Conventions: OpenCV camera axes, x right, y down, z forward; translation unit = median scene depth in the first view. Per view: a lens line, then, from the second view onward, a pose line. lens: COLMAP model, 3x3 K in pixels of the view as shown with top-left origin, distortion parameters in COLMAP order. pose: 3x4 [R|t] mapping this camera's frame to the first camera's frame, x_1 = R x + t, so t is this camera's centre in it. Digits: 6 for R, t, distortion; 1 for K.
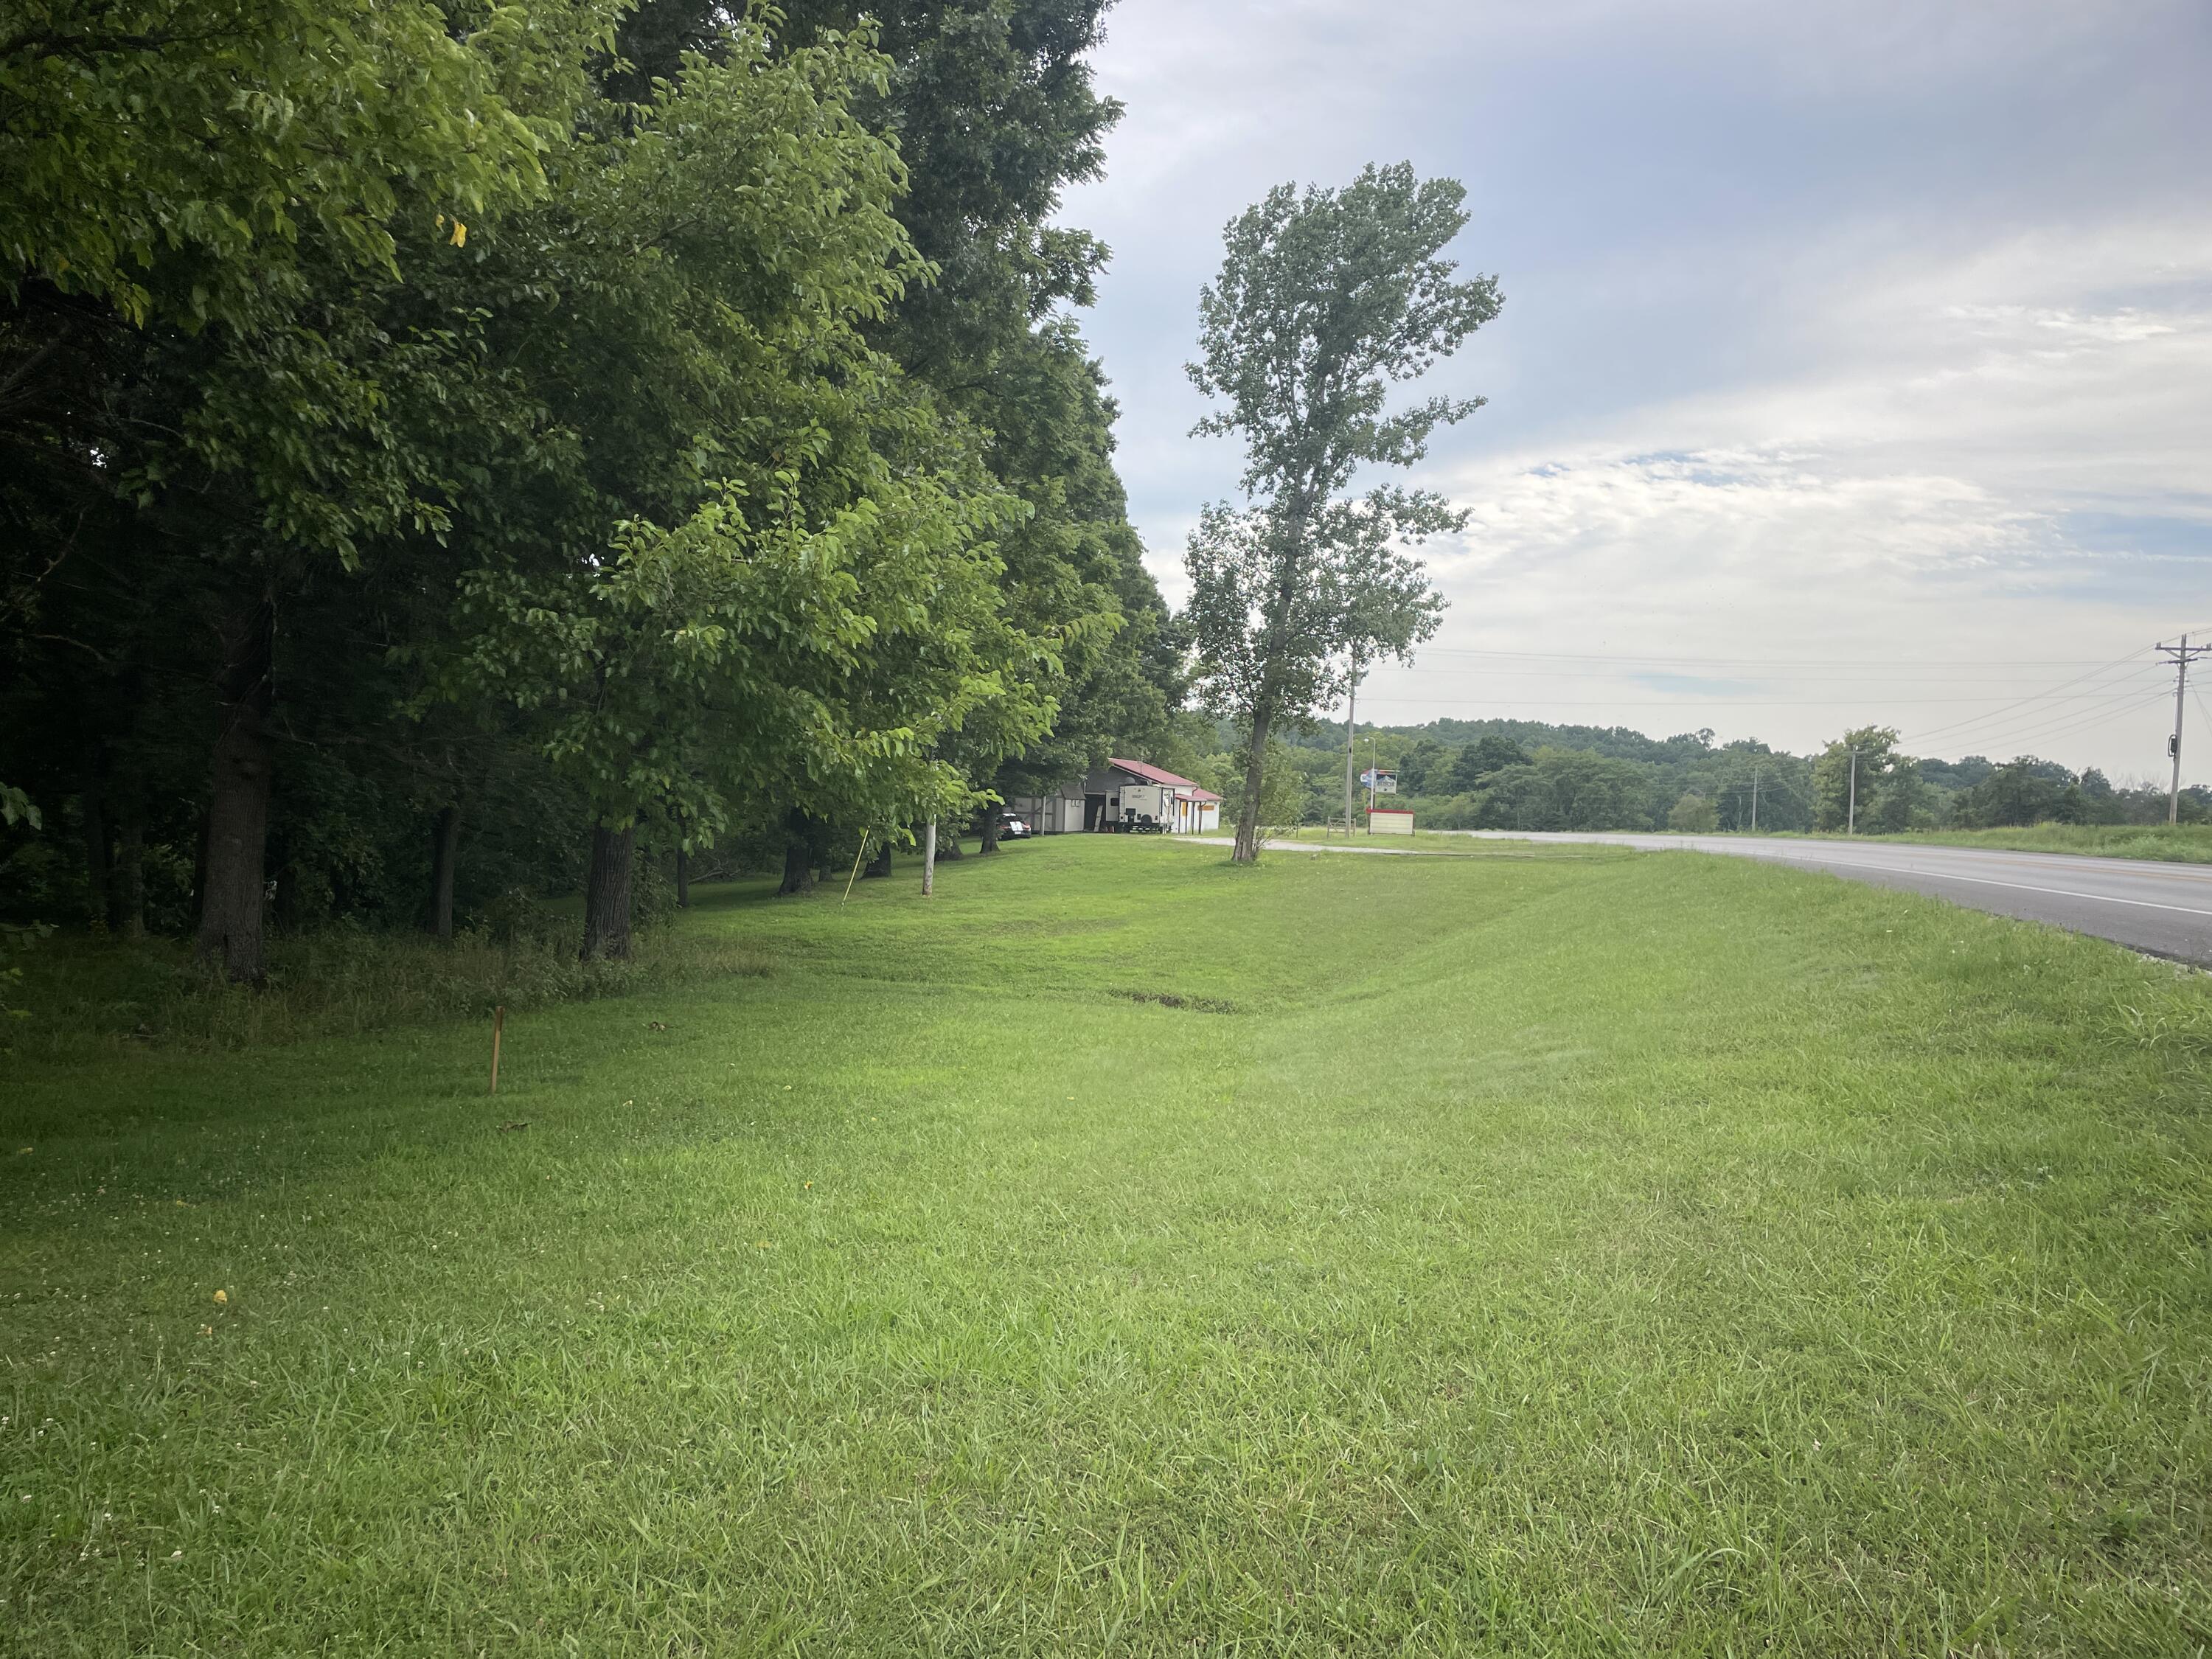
lens RADIAL K [[1670.7, 0, 1103.3], [0, 1670.7, 828.5], [0, 0, 1]] dist [0.004187, -0.012772]
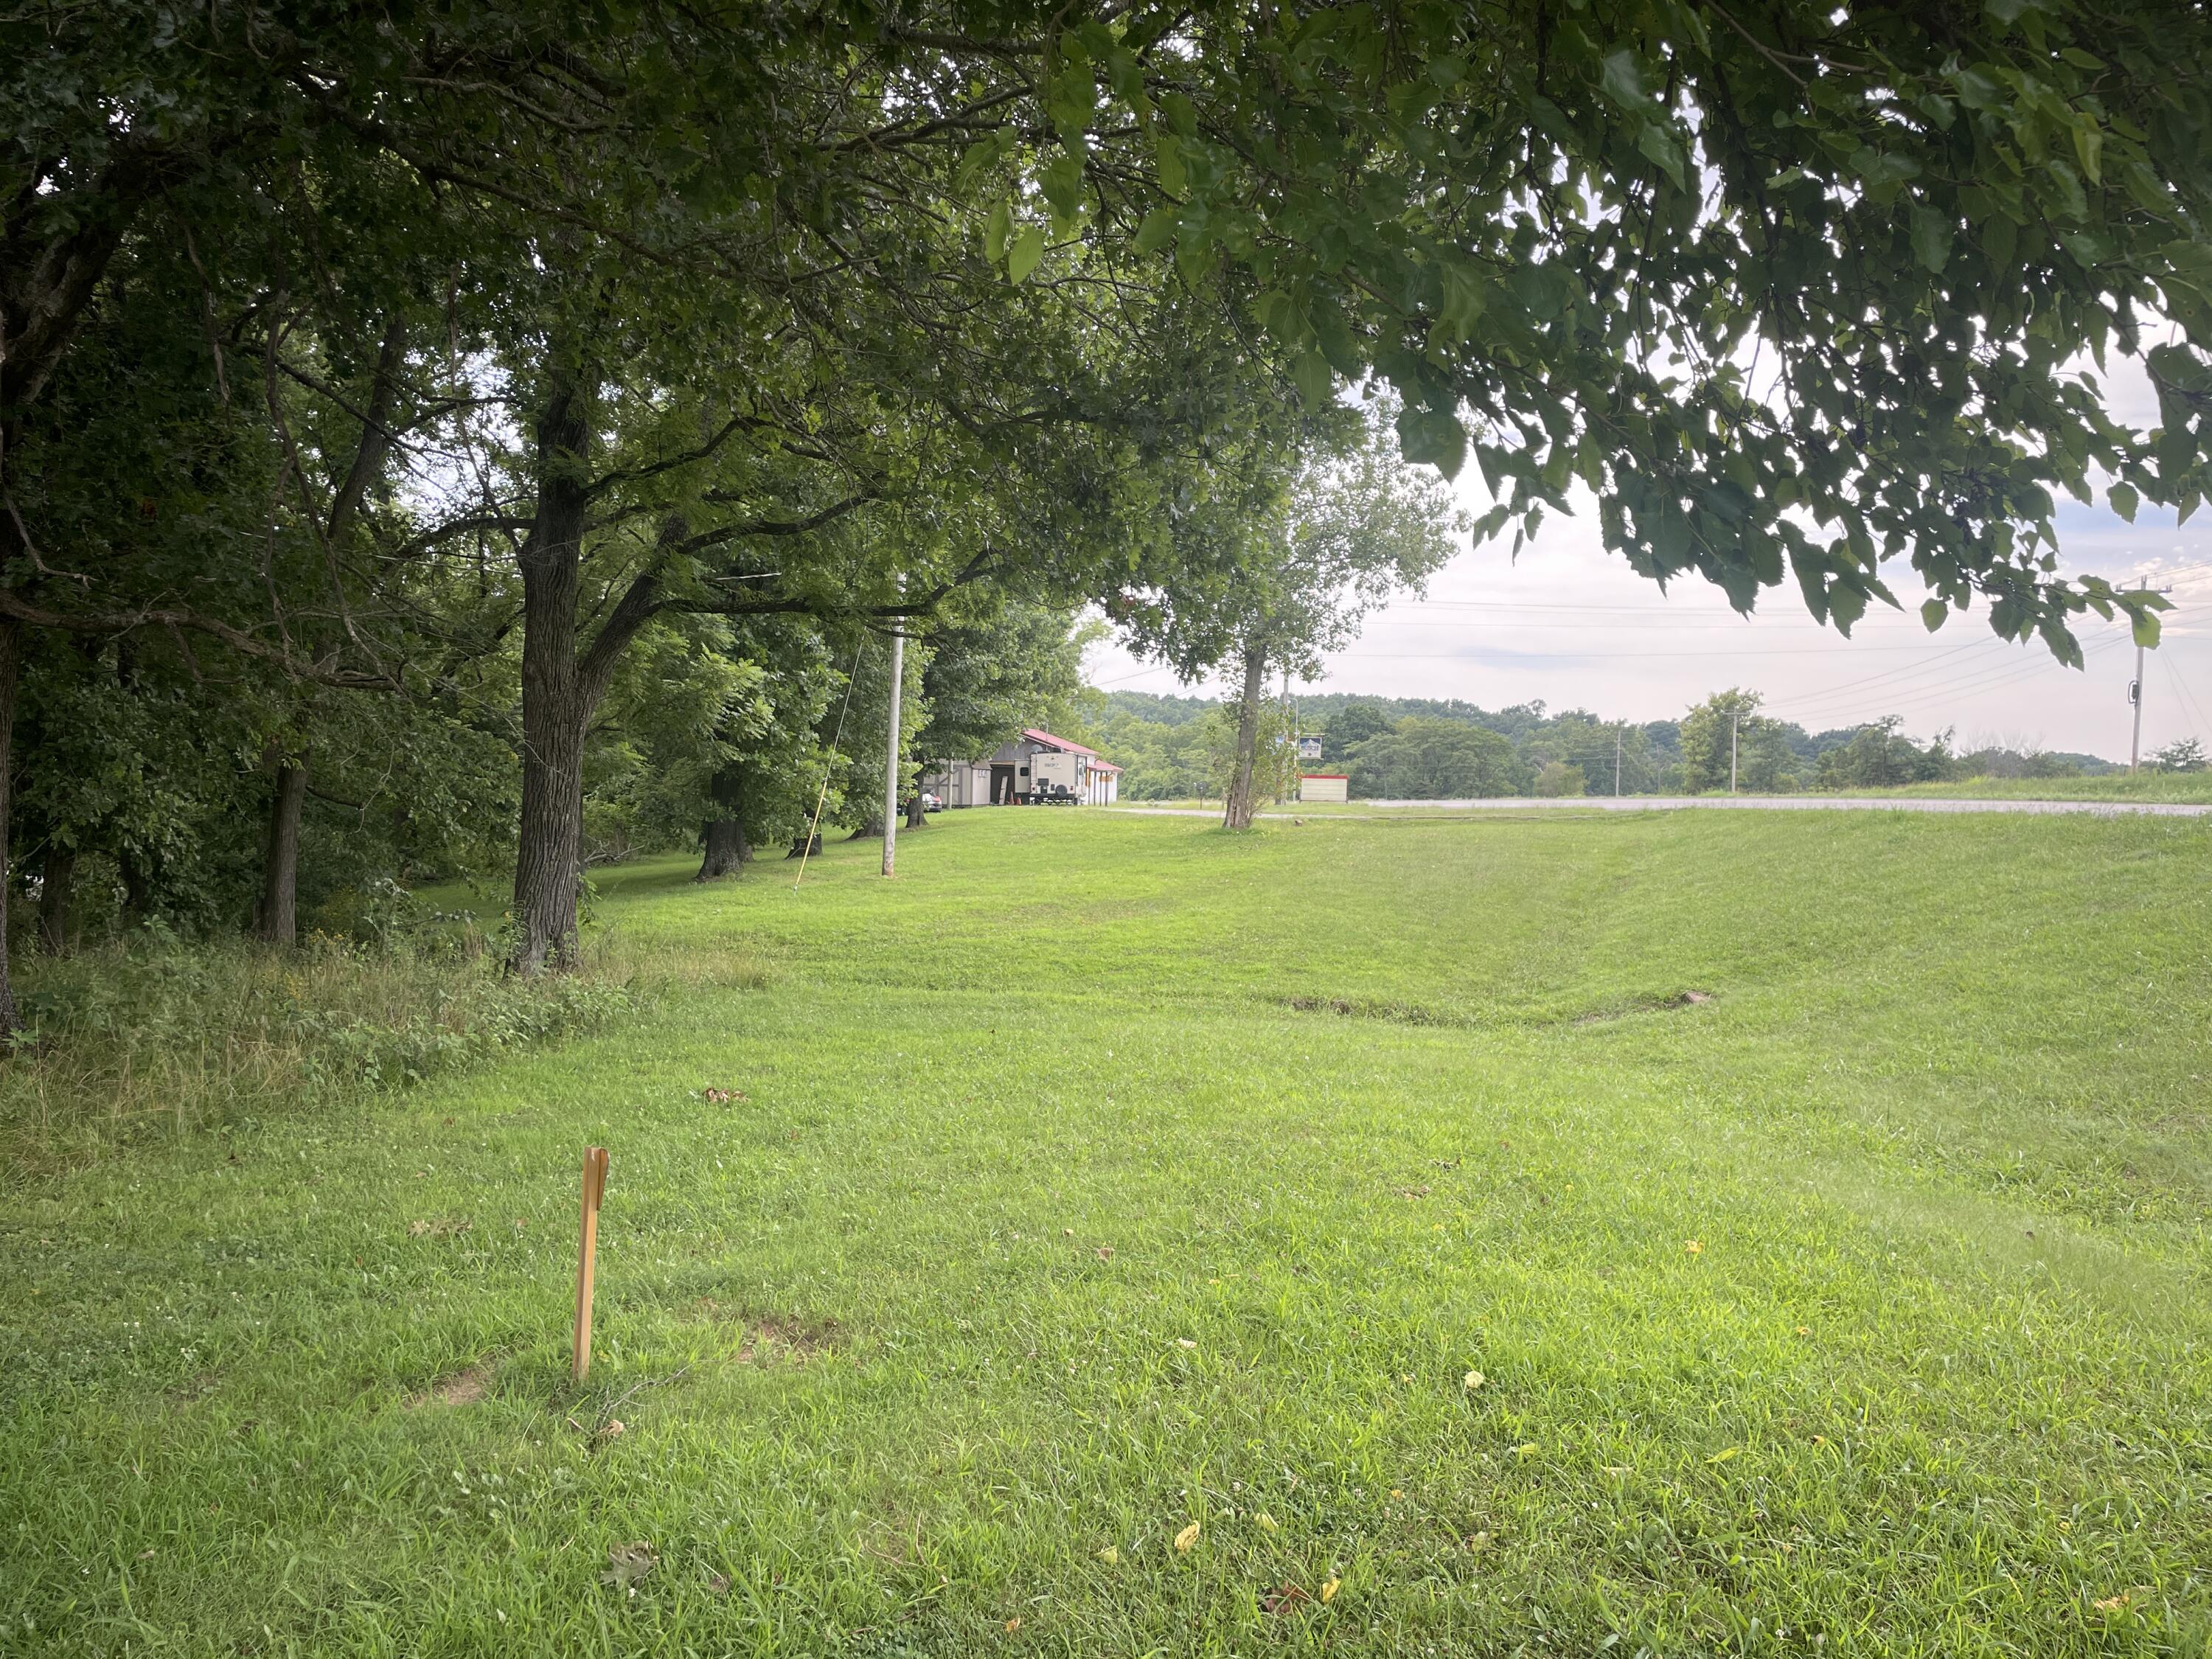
lens RADIAL K [[1670.7, 0, 1105.5], [0, 1670.7, 839.9], [0, 0, 1]] dist [0.004187, -0.012772]
pose [[0.994733, -0.021750, 0.100169, -0.040873], [0.019892, 0.999612, 0.019504, 0.004359], [-0.100555, -0.017409, 0.994779, 0.087843]]
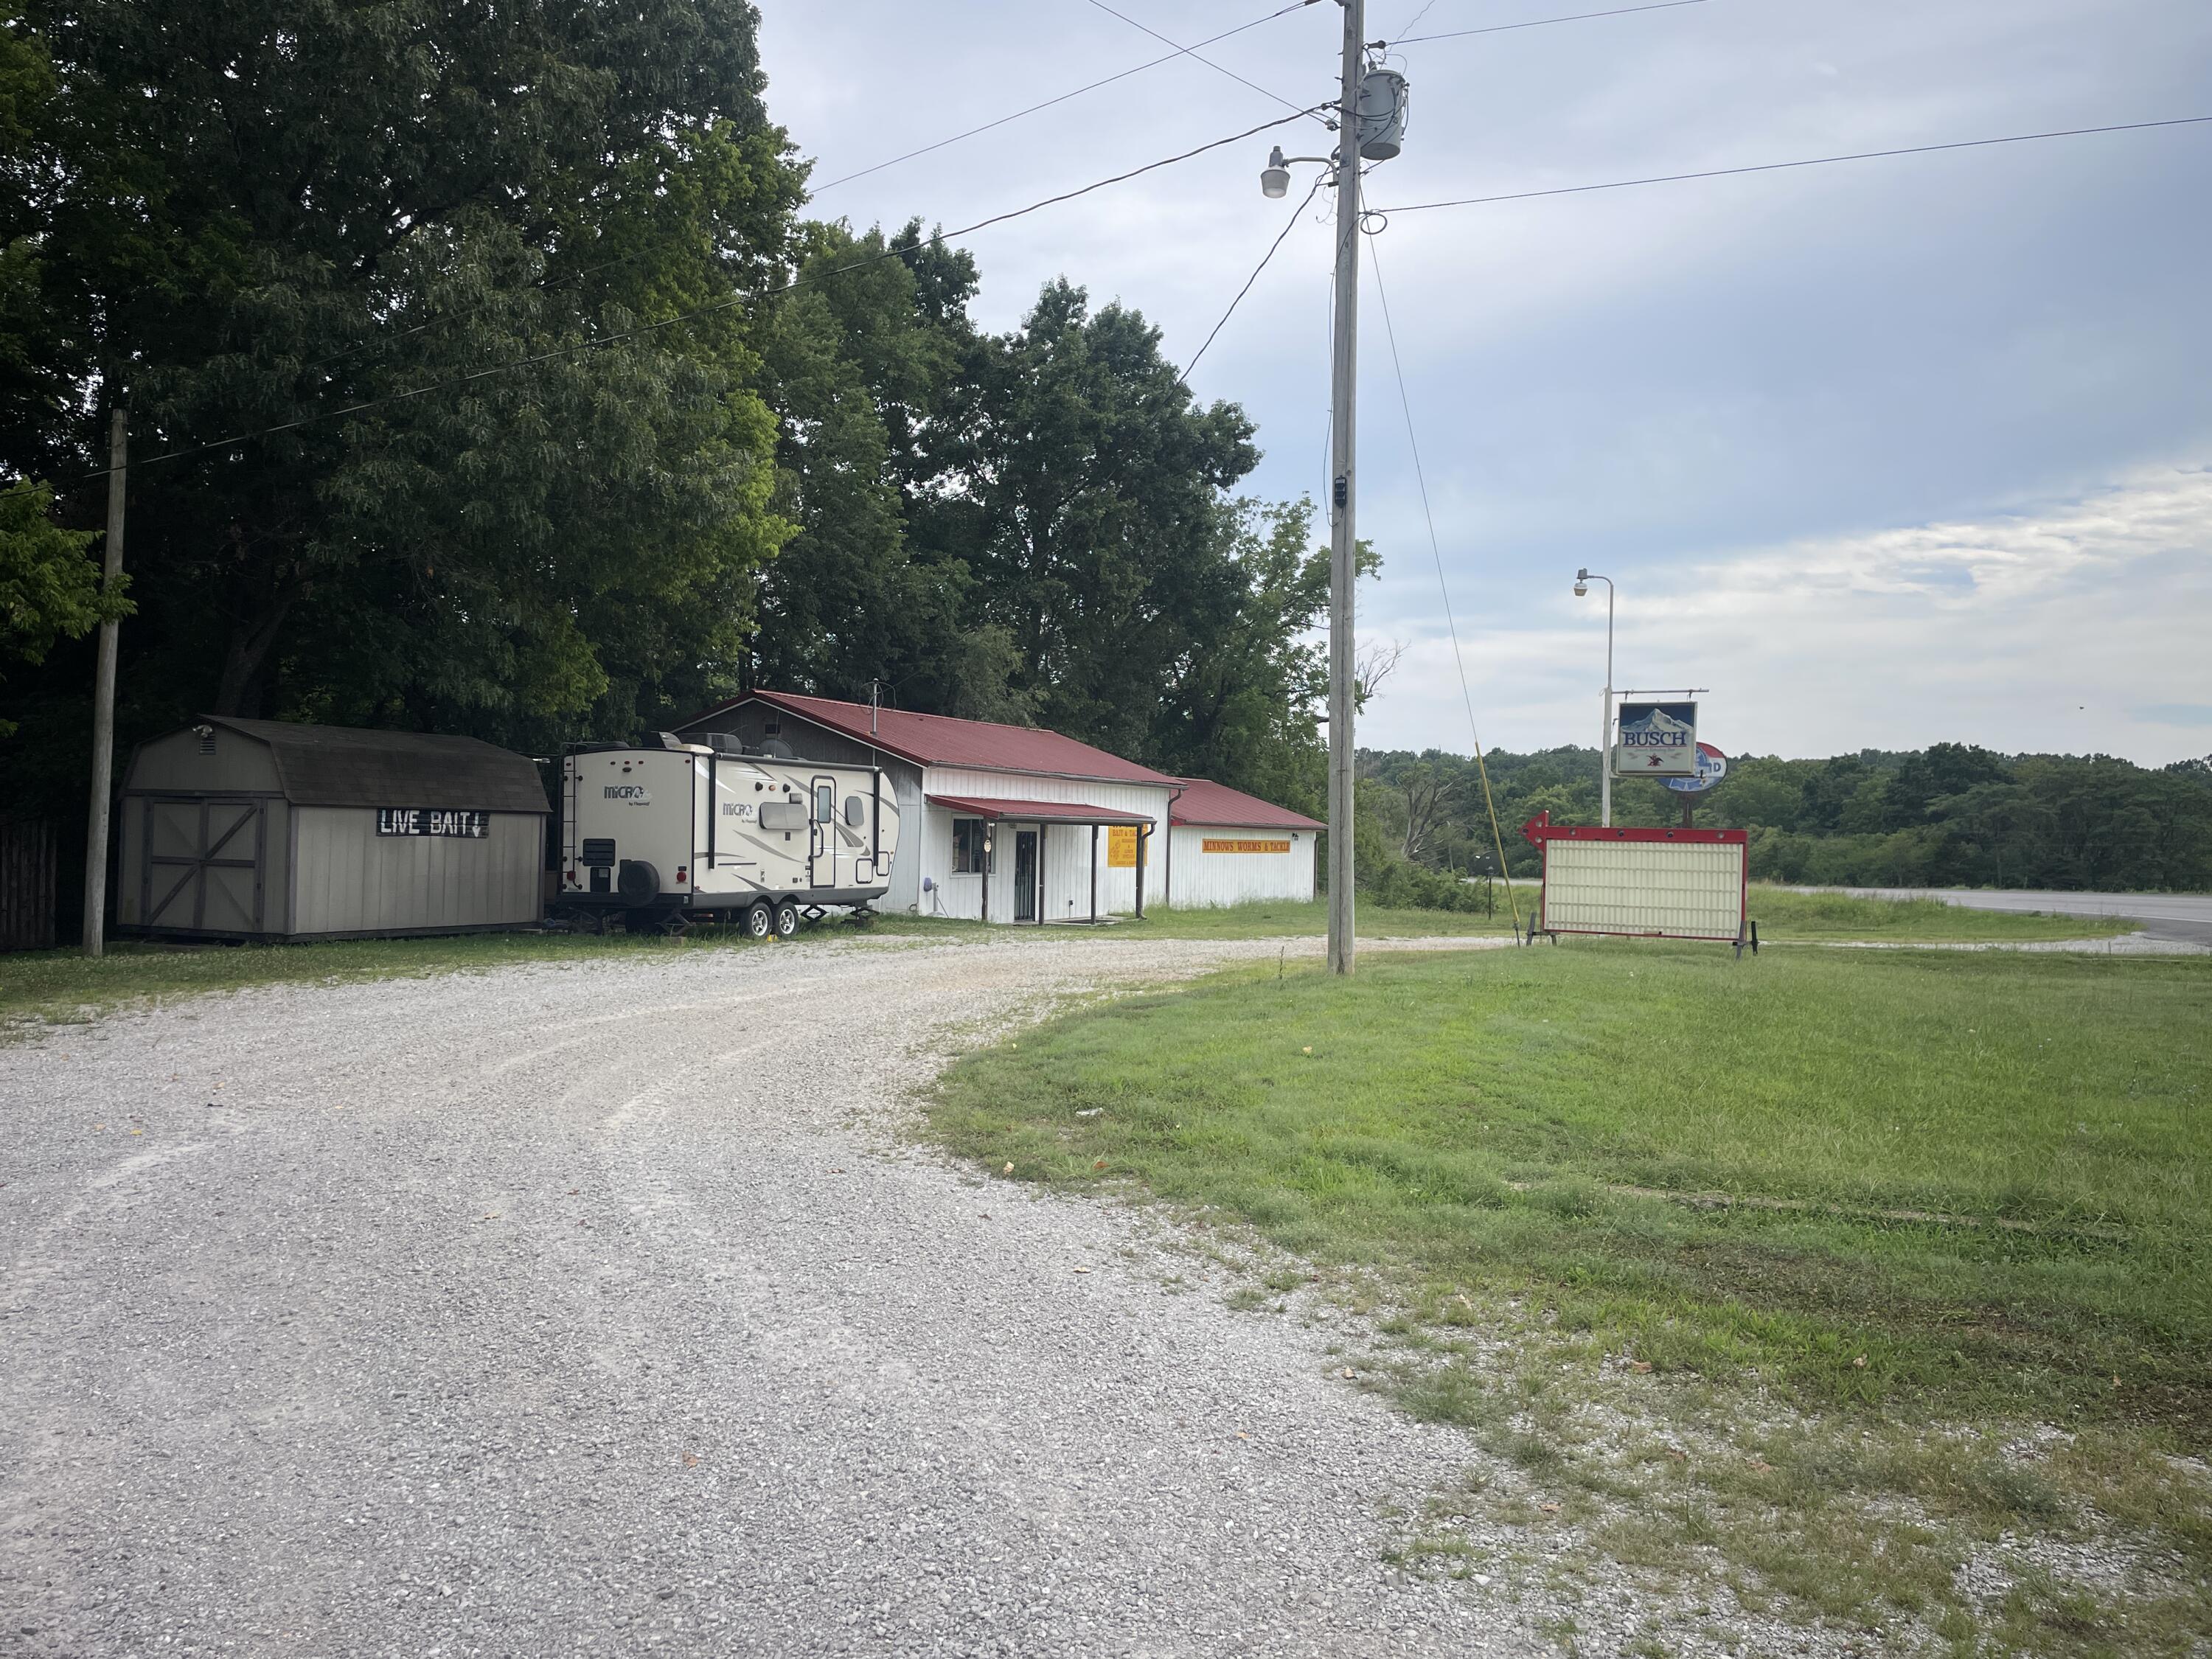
lens RADIAL K [[1670.7, 0, 1107.7], [0, 1670.7, 810.9], [0, 0, 1]] dist [0.004187, -0.012772]
pose [[0.974326, -0.020702, -0.224188, 0.148880], [0.010647, 0.998886, -0.045968, -0.003630], [0.224890, 0.042401, 0.973461, 0.749199]]
